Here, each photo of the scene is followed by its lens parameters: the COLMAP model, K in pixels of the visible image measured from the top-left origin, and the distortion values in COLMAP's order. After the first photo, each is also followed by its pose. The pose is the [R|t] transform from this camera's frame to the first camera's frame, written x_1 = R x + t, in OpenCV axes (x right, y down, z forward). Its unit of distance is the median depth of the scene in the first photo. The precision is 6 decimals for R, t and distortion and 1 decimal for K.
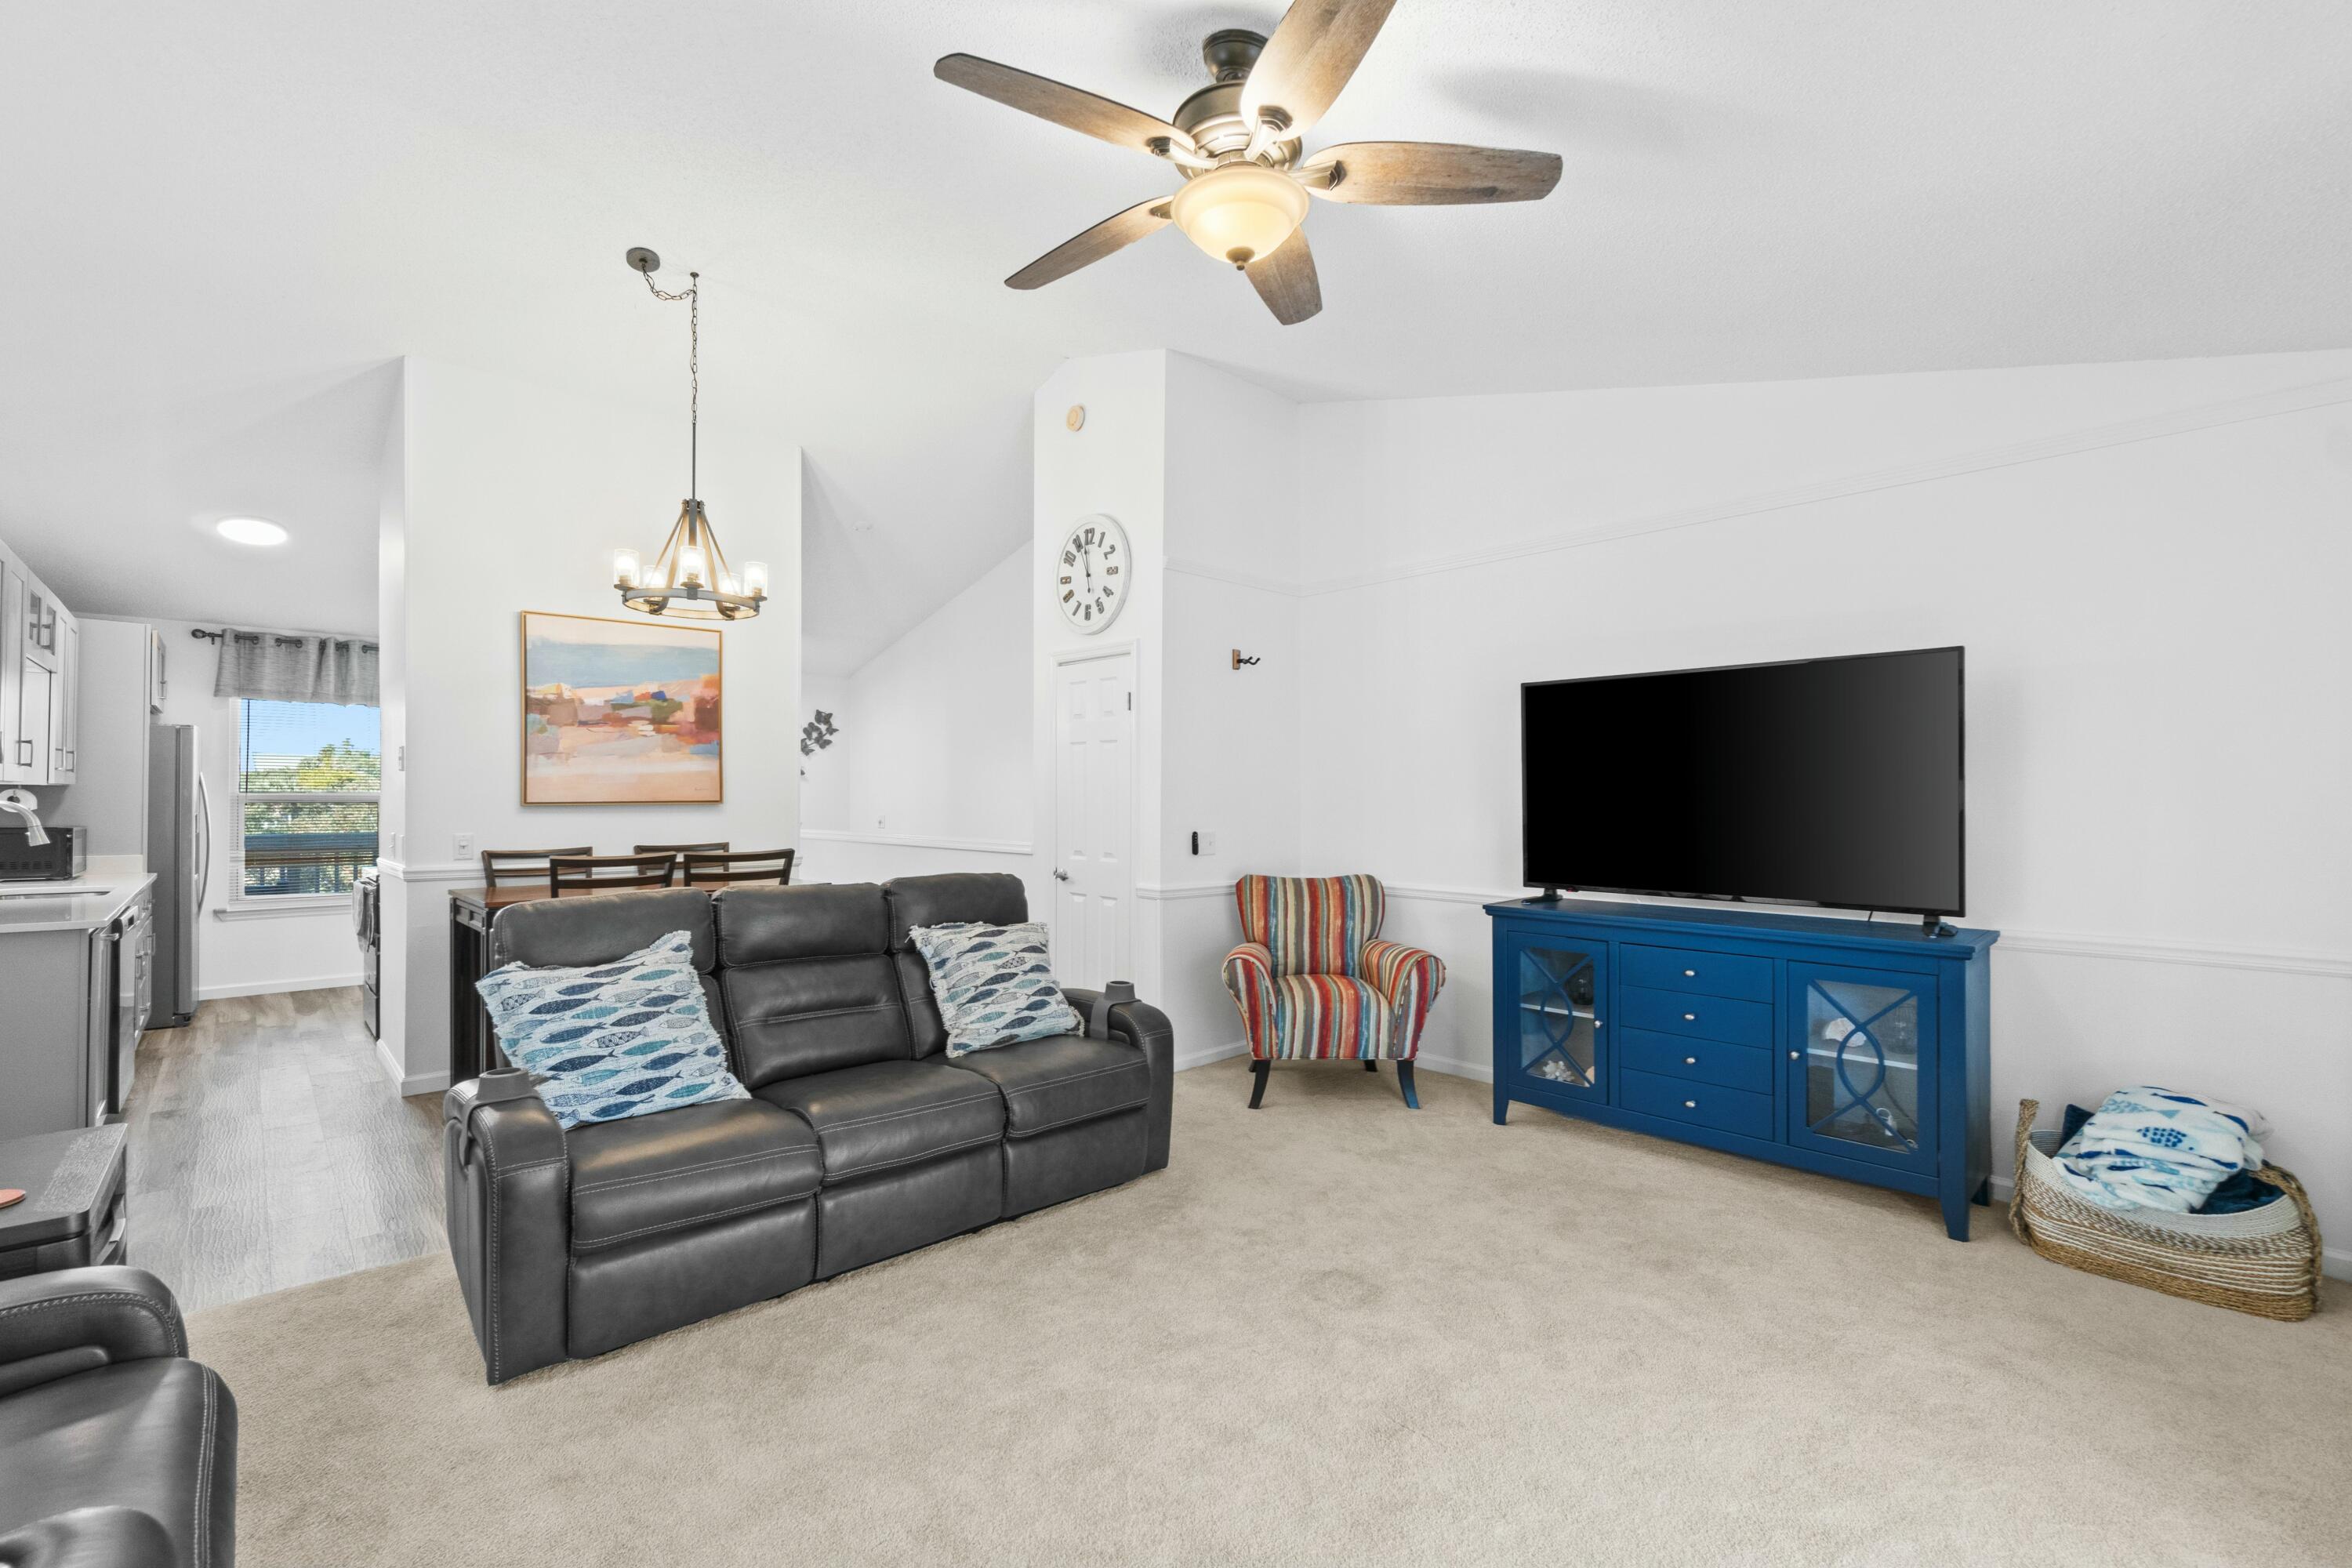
lens RADIAL K [[1015.7, 0, 1169.3], [0, 1015.7, 792.3], [0, 0, 1]] dist [-0.009460, 0.000226]
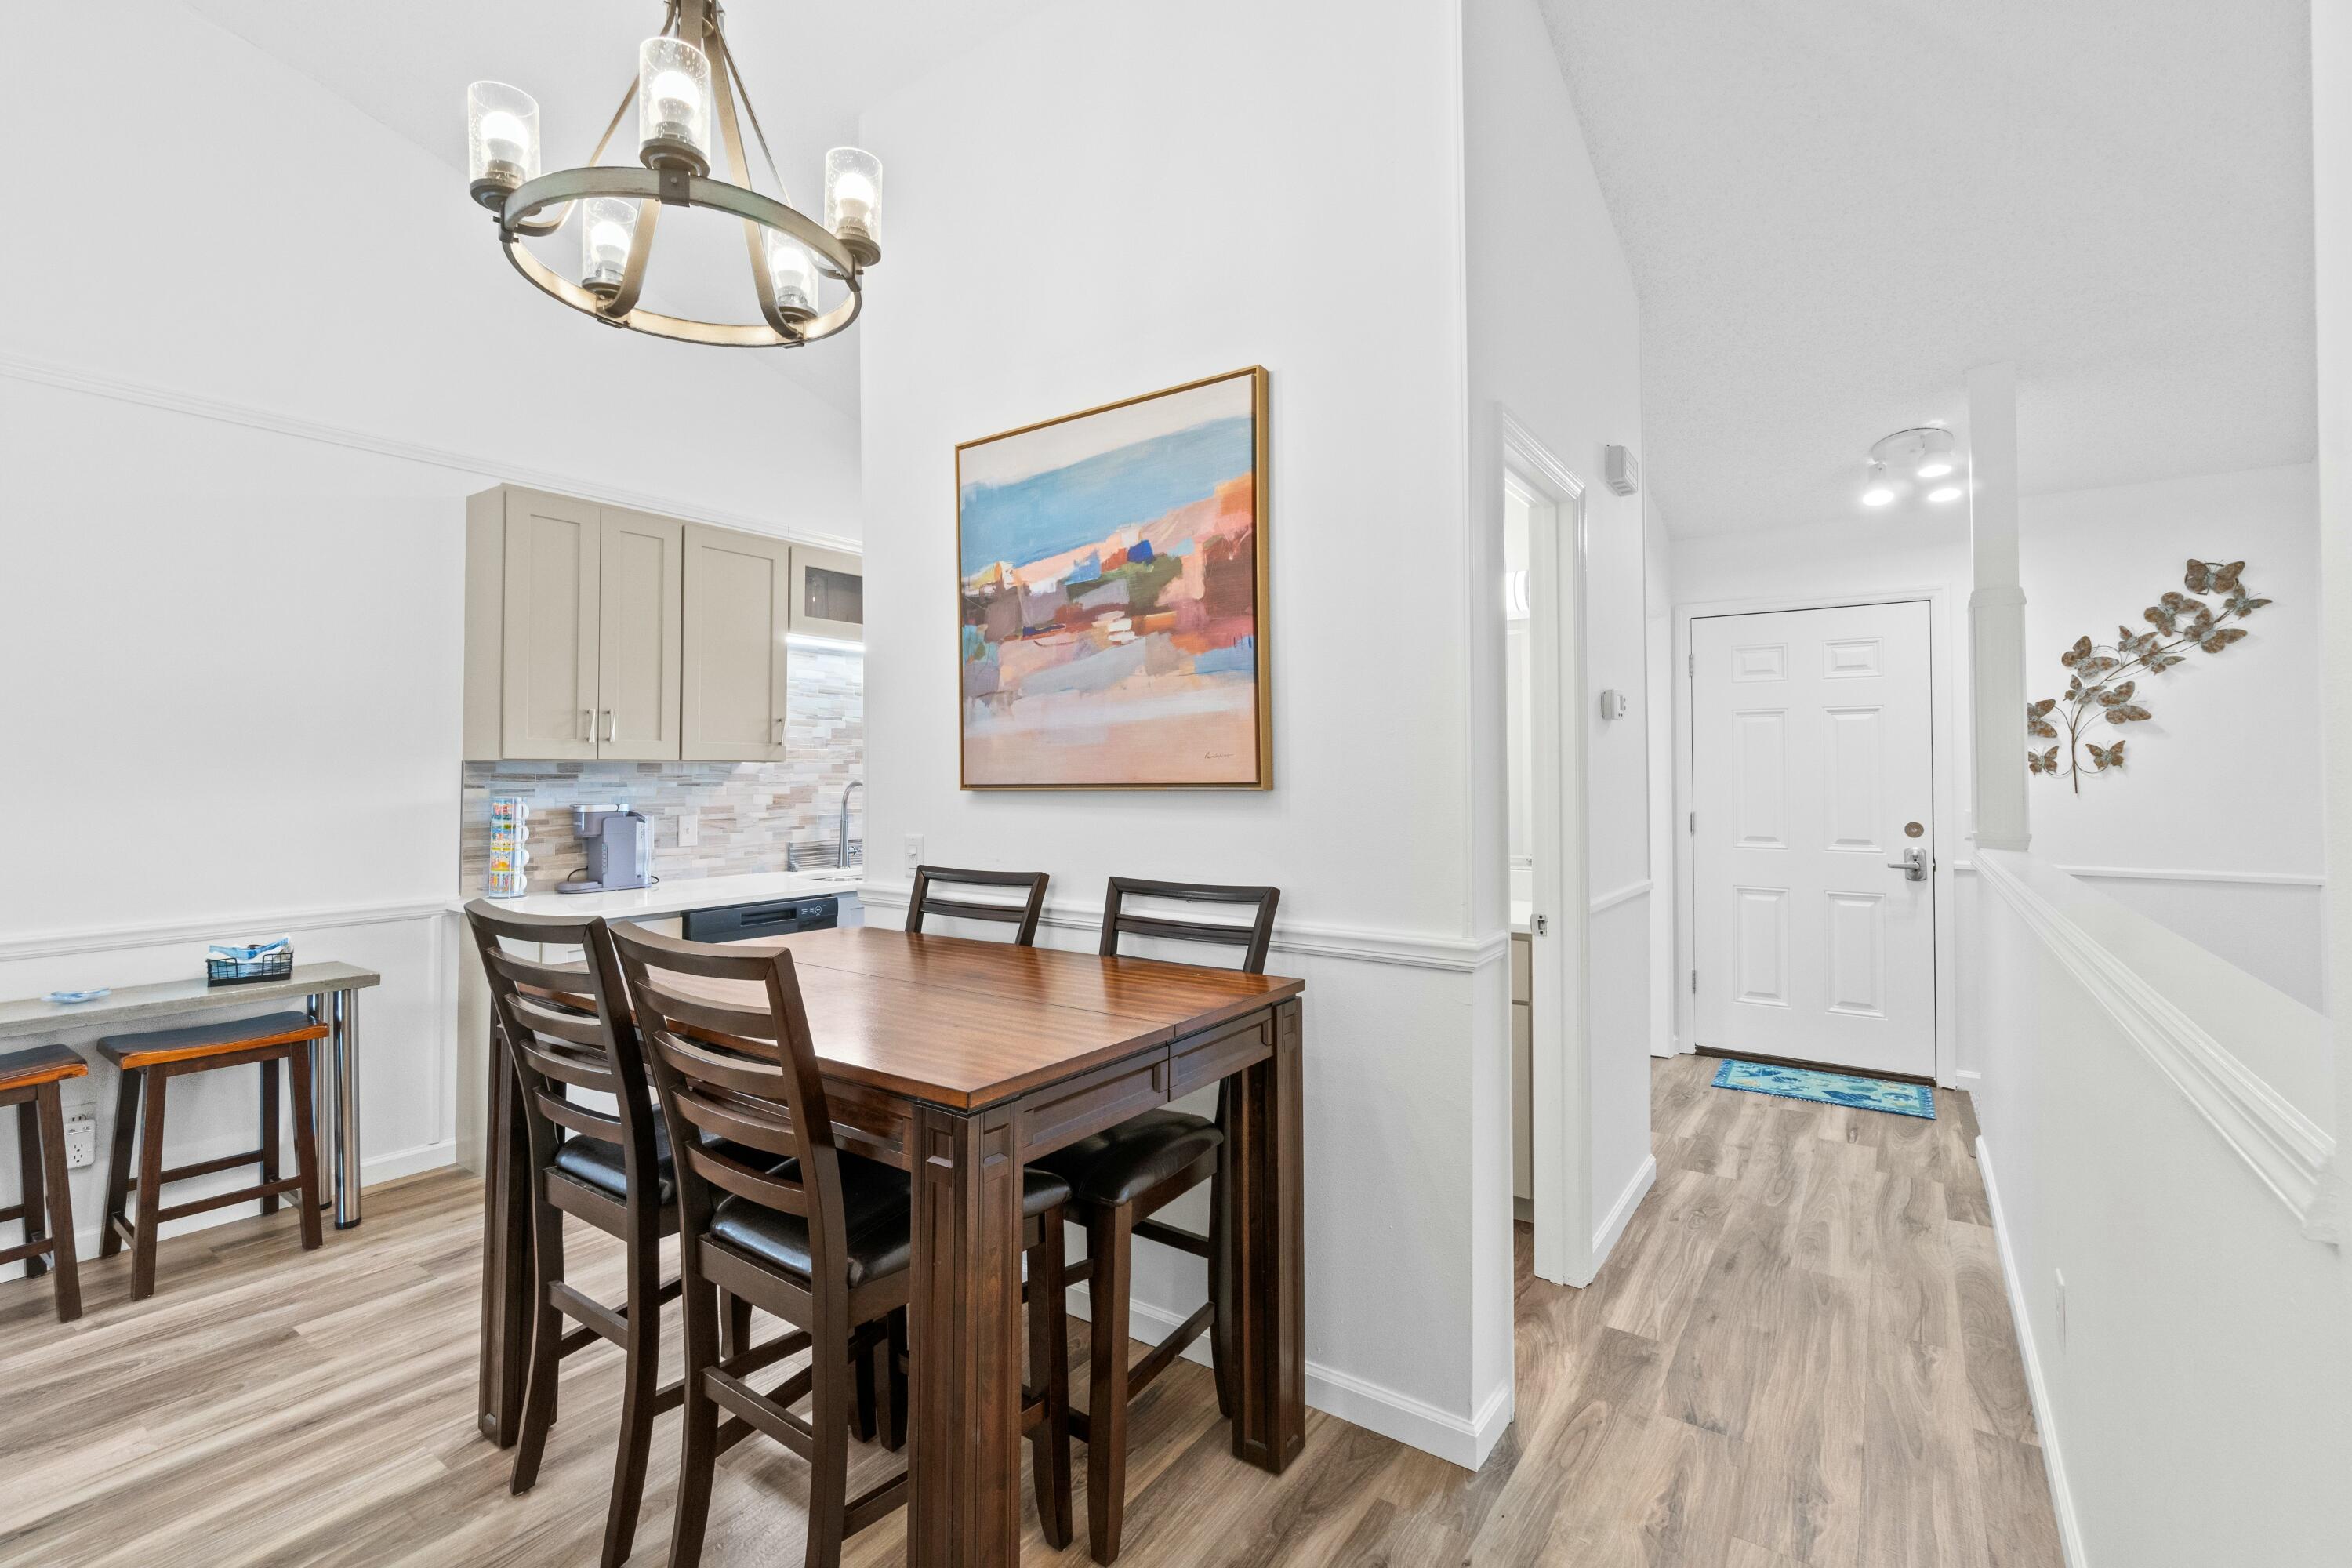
lens RADIAL K [[1036.3, 0, 1144.5], [0, 1036.3, 752.0], [0, 0, 1]] dist [-0.003150, -0.000264]
pose [[0.205528, -0.022690, -0.978388, -0.052953], [0.006990, 0.999740, -0.021717, 0.005063], [0.978626, -0.002375, 0.205633, 0.976041]]
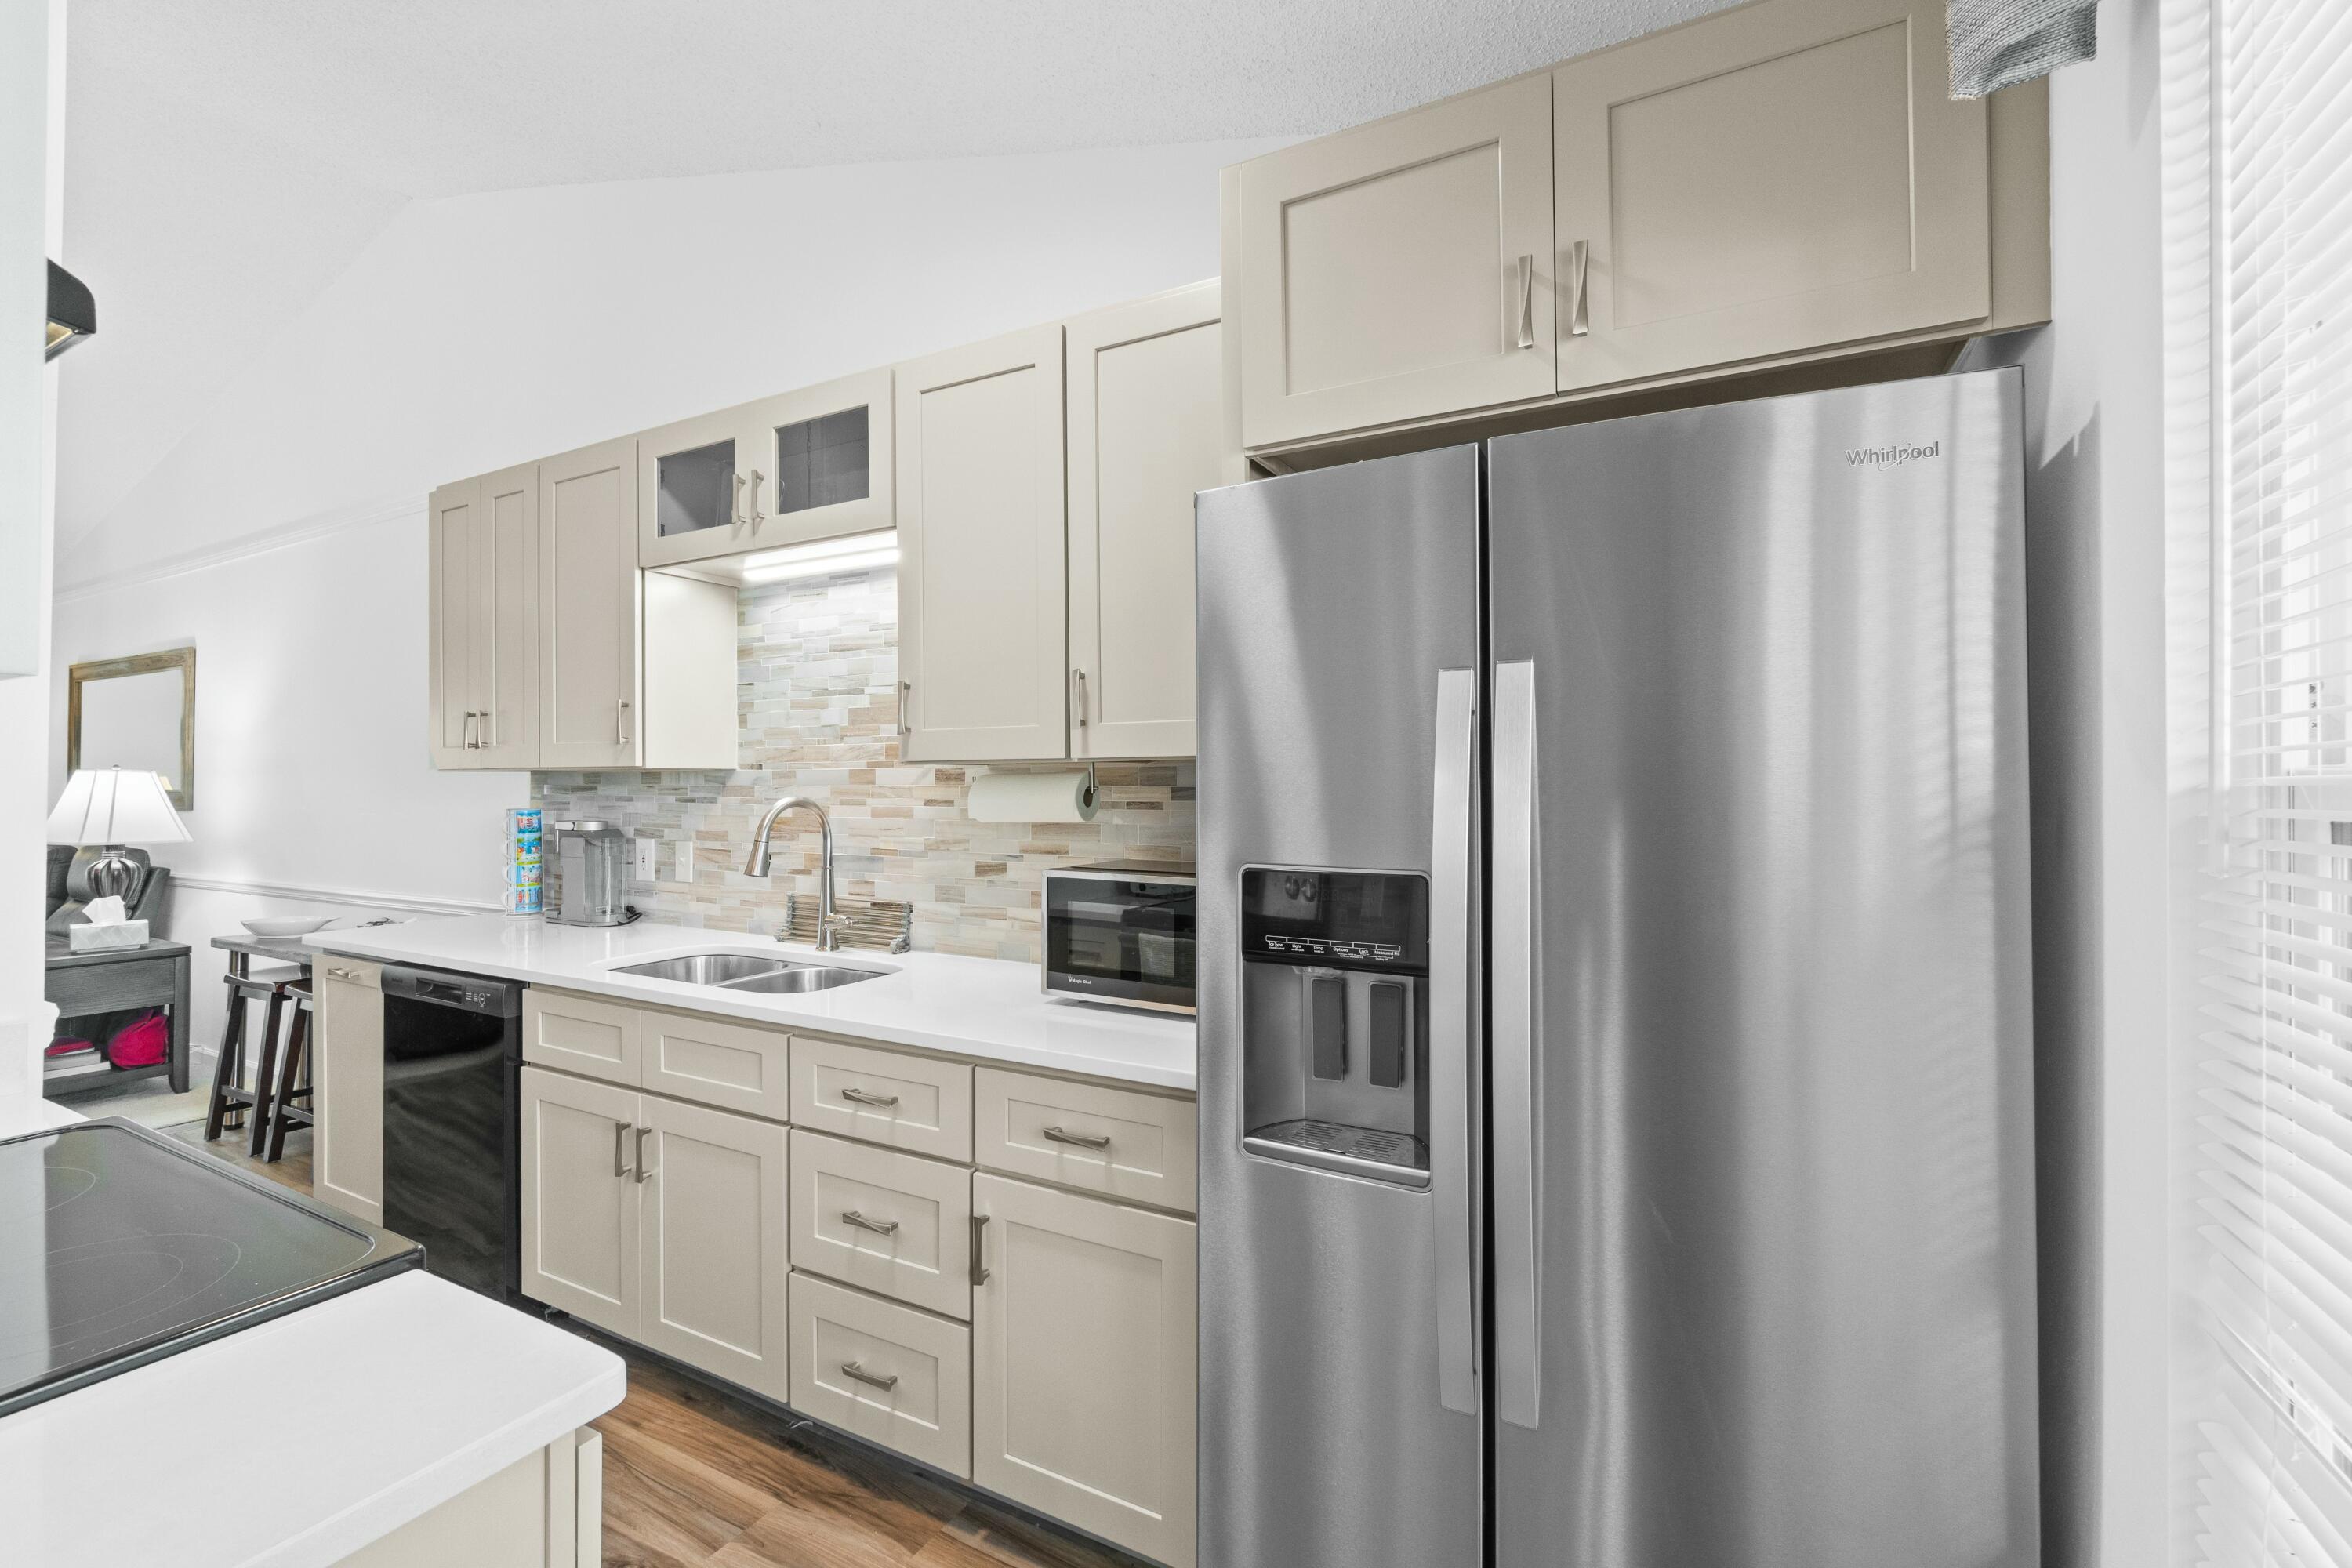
lens RADIAL K [[1041.0, 0, 1171.9], [0, 1041.0, 773.7], [0, 0, 1]] dist [-0.000712, -0.000089]
pose [[-0.948919, -0.003103, -0.315505, -1.084446], [0.001115, 0.999912, -0.013186, 0.003297], [0.315518, -0.012864, -0.948832, 1.506383]]
